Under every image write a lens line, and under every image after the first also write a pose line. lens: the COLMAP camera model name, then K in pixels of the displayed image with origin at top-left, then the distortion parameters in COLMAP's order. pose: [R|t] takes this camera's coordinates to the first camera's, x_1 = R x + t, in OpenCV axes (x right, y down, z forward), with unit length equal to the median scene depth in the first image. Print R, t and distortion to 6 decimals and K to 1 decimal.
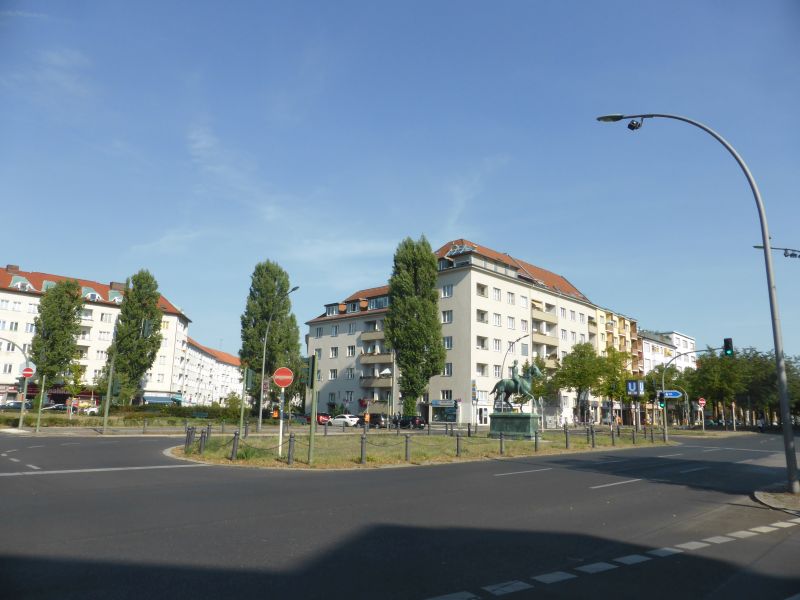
lens RADIAL K [[580.6, 0, 398.6], [0, 580.6, 303.2], [0, 0, 1]] dist [-0.045802, 0.044271]
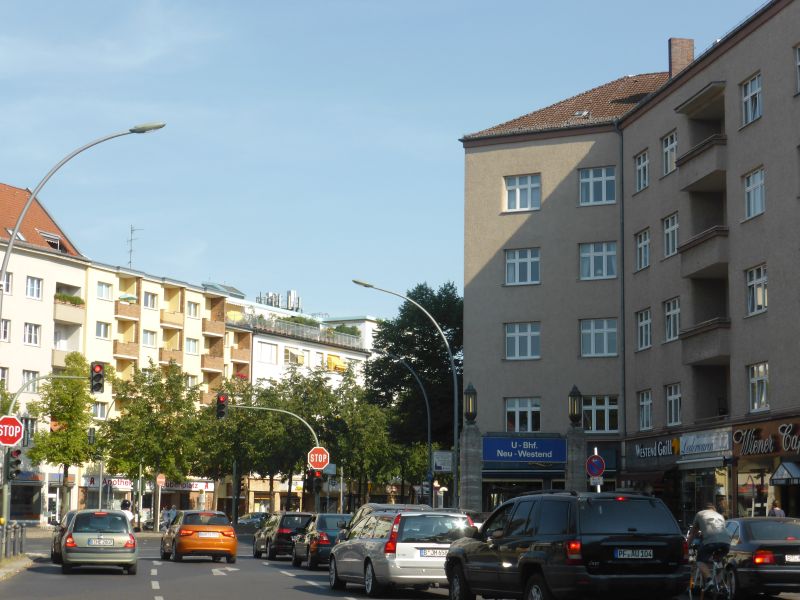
lens RADIAL K [[1553.8, 0, 400.2], [0, 1553.8, 300.7], [0, 0, 1]] dist [0.043583, 0.000000]
pose [[0.968341, 0.021886, 0.248668, 0.389202], [-0.035428, 0.998115, 0.050111, -0.045593], [-0.247103, -0.057335, 0.967292, -0.298097]]
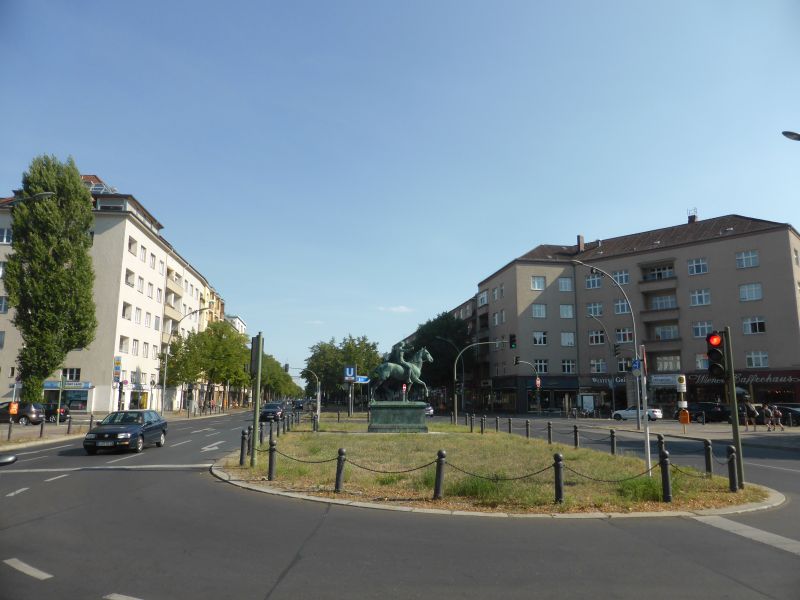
lens RADIAL K [[580.6, 0, 400.5], [0, 580.6, 299.1], [0, 0, 1]] dist [-0.045802, 0.044271]
pose [[0.646175, 0.113565, 0.754693, -0.222994], [-0.133270, 0.990464, -0.034936, 0.030739], [-0.751463, -0.078004, 0.655148, 0.201566]]
